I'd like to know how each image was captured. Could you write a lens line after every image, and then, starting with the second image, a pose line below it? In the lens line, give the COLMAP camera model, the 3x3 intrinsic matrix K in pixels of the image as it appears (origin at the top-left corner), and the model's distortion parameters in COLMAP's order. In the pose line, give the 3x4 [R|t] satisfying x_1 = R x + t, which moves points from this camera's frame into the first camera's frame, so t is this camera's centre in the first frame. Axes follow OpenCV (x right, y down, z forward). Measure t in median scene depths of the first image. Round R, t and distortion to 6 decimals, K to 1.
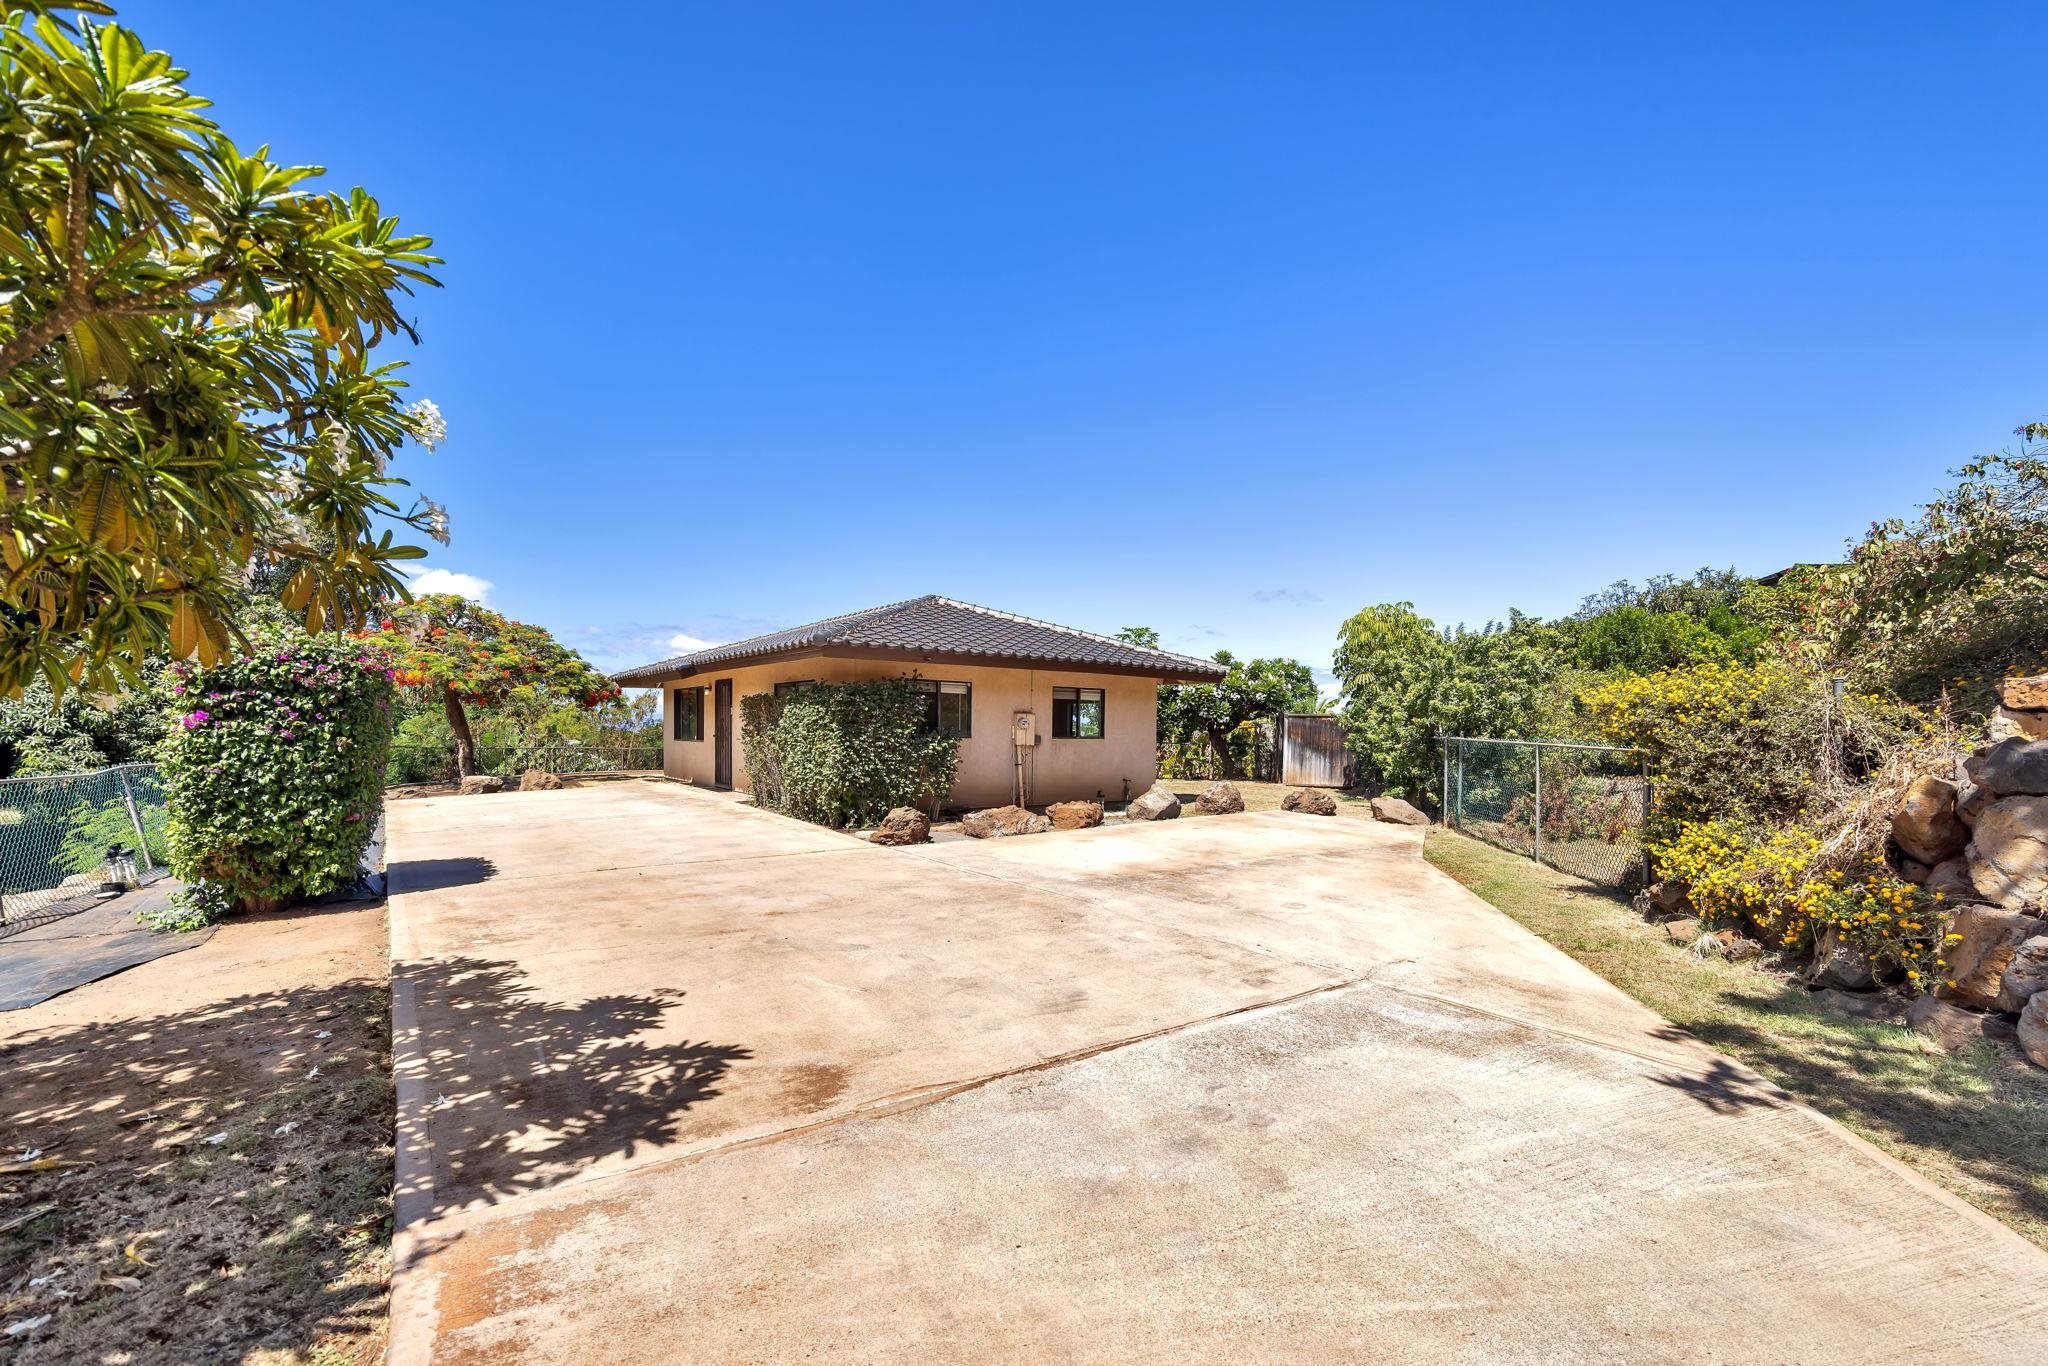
lens RADIAL K [[860.1, 0, 1044.9], [0, 860.1, 731.7], [0, 0, 1]] dist [0.002290, 0.000262]
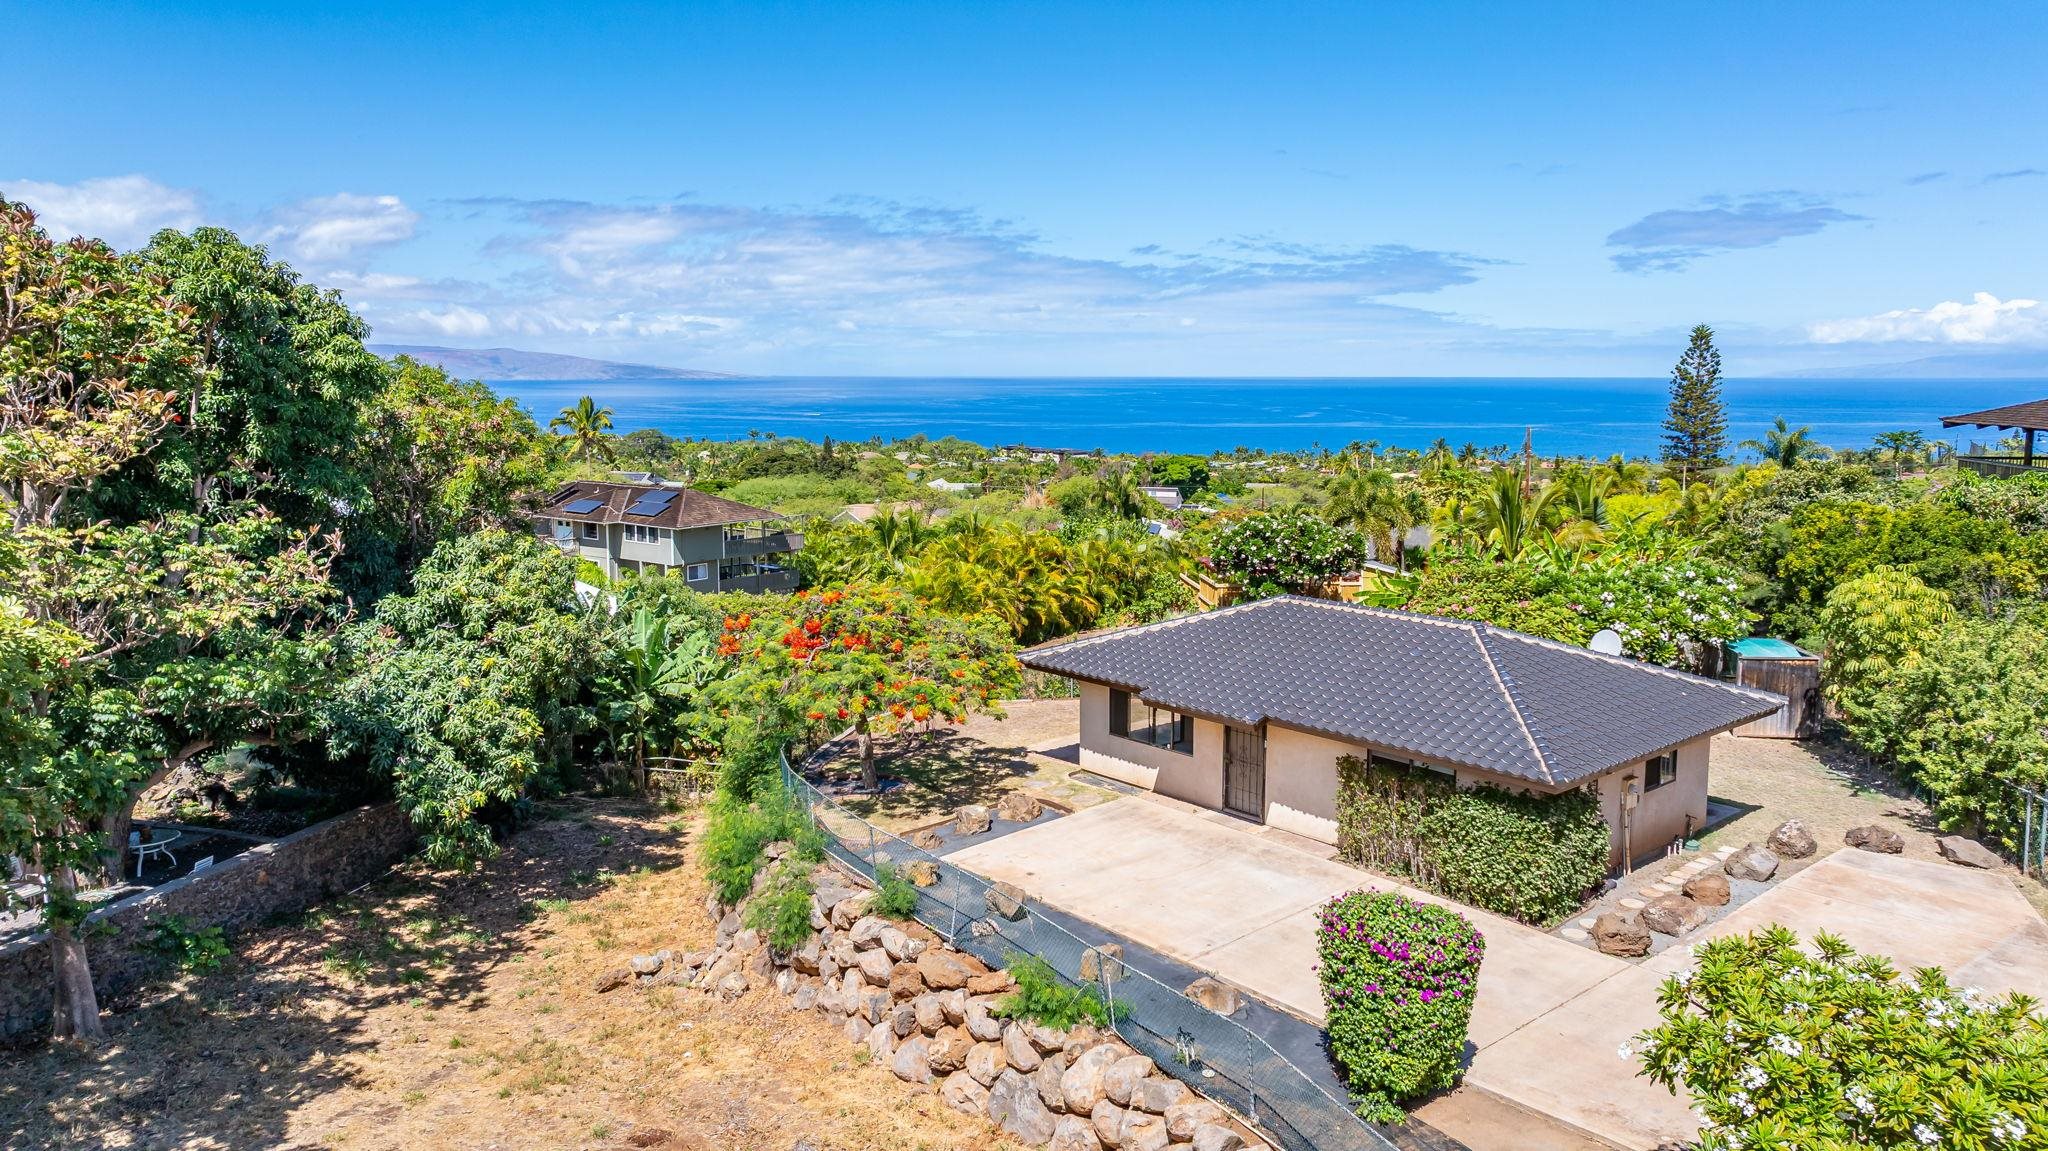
lens RADIAL K [[1444.9, 0, 1041.1], [0, 1444.9, 554.8], [0, 0, 1]] dist [-0.029492, 0.062739]
pose [[0.998303, -0.022965, 0.053511, -0.822716], [0.015959, 0.991665, 0.127847, -0.523190], [-0.056001, -0.126776, 0.990349, -0.647762]]
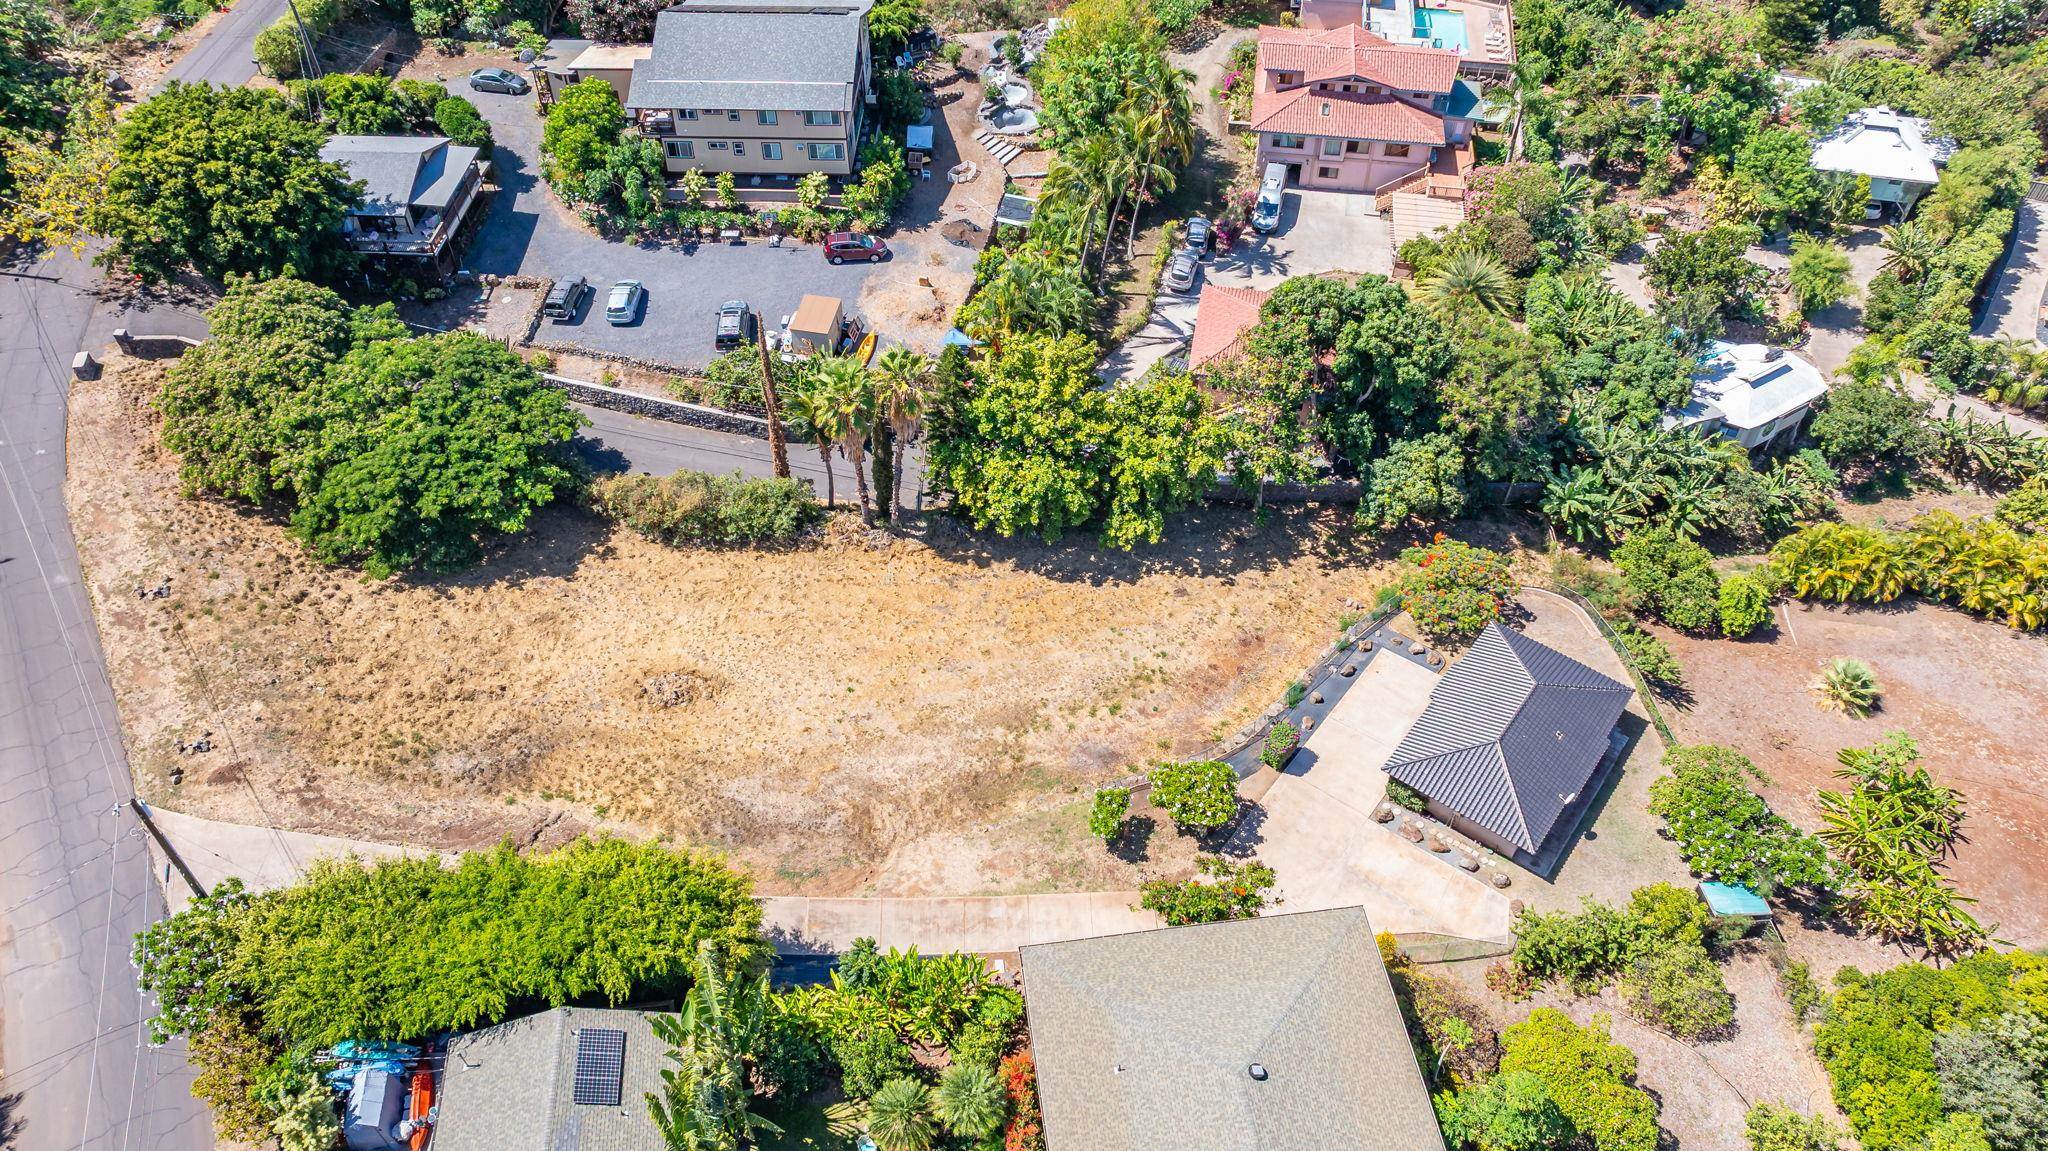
lens RADIAL K [[1437.9, 0, 1035.7], [0, 1437.9, 561.4], [0, 0, 1]] dist [-0.002501, 0.009490]
pose [[0.250172, 0.678966, -0.690231, 2.440921], [-0.000045, 0.712908, 0.701257, -4.084654], [0.968201, -0.175403, 0.178380, -1.138262]]
